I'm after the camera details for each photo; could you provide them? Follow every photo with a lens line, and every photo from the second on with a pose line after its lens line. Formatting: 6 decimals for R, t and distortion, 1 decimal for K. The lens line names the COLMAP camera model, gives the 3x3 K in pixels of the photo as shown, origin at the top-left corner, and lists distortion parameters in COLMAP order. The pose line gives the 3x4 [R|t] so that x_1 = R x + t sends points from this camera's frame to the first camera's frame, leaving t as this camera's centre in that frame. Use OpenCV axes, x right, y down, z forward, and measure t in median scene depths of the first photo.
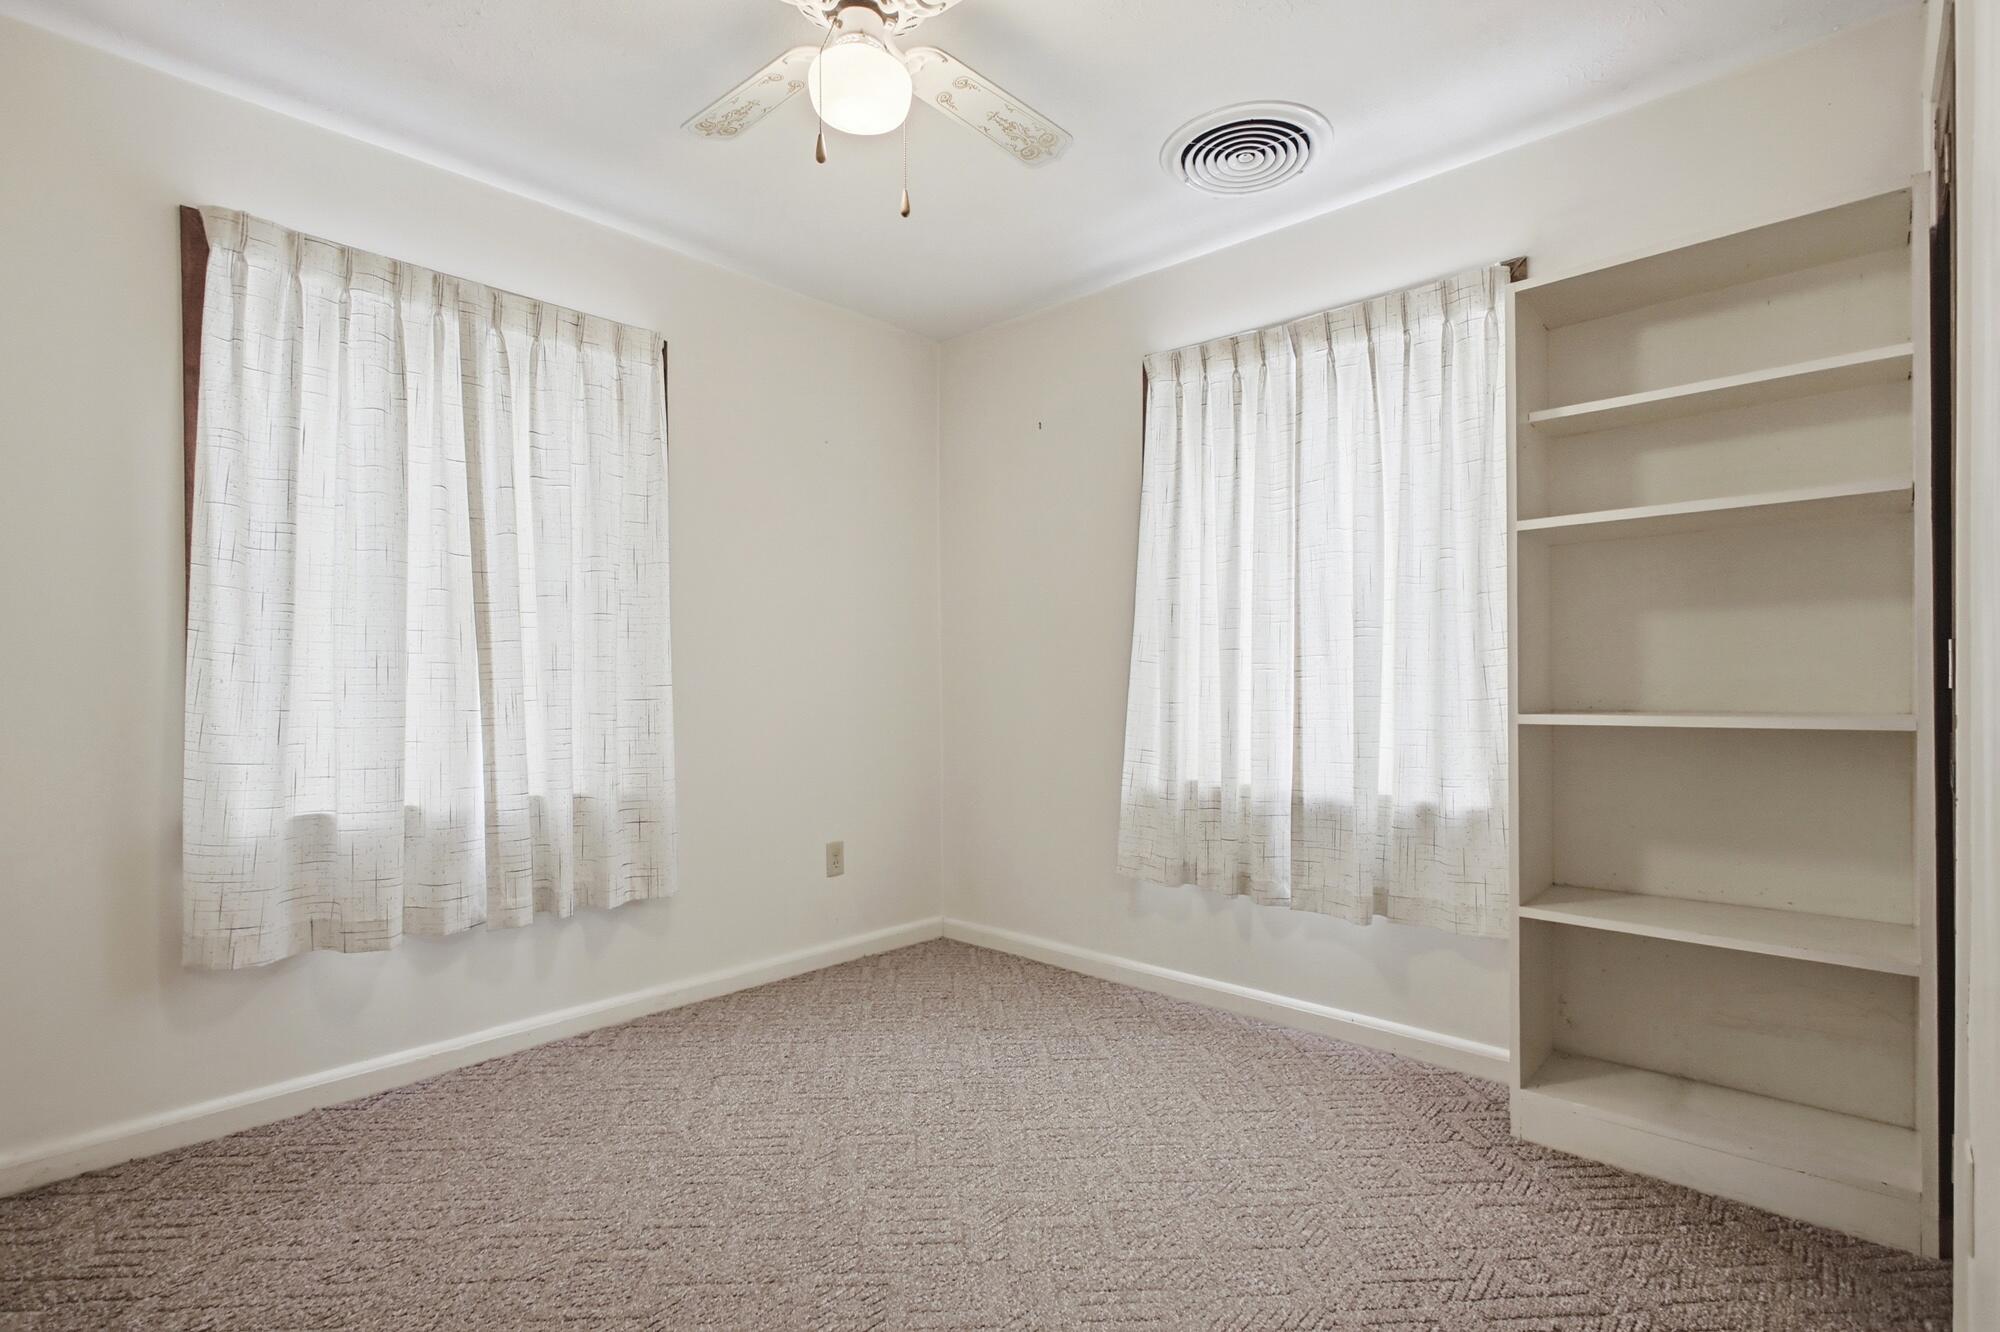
lens RADIAL K [[935.9, 0, 1001.0], [0, 935.9, 677.6], [0, 0, 1]] dist [0.002361, 0.000373]
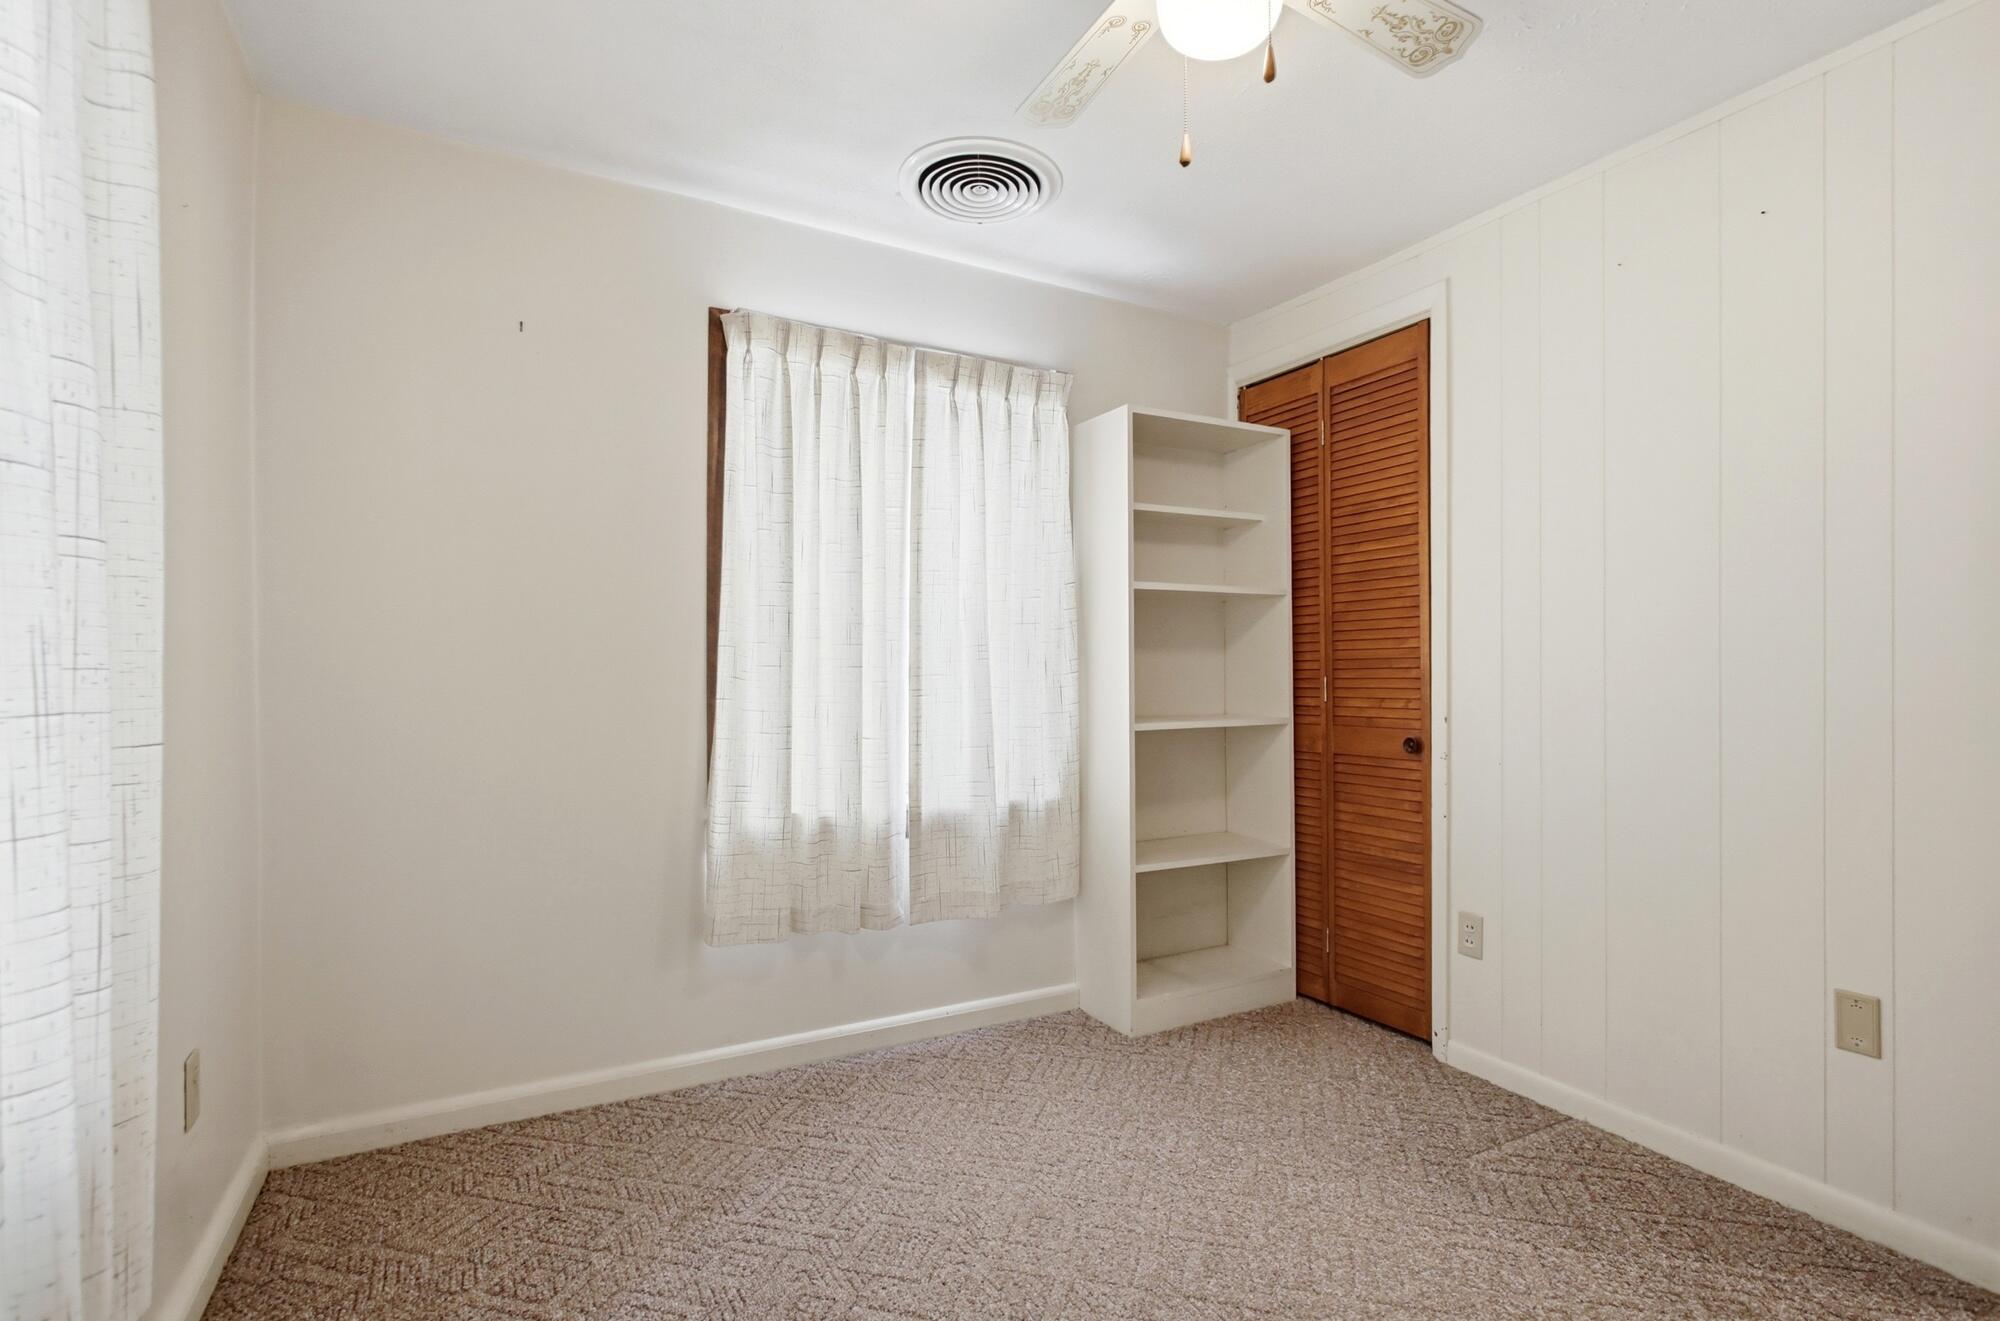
lens RADIAL K [[942.9, 0, 999.6], [0, 942.9, 671.3], [0, 0, 1]] dist [-0.003804, -0.000337]
pose [[0.323677, 0.008475, 0.946130, -0.620295], [-0.004285, 0.999963, -0.007491, -0.019873], [-0.946158, -0.001629, 0.323701, 0.575043]]
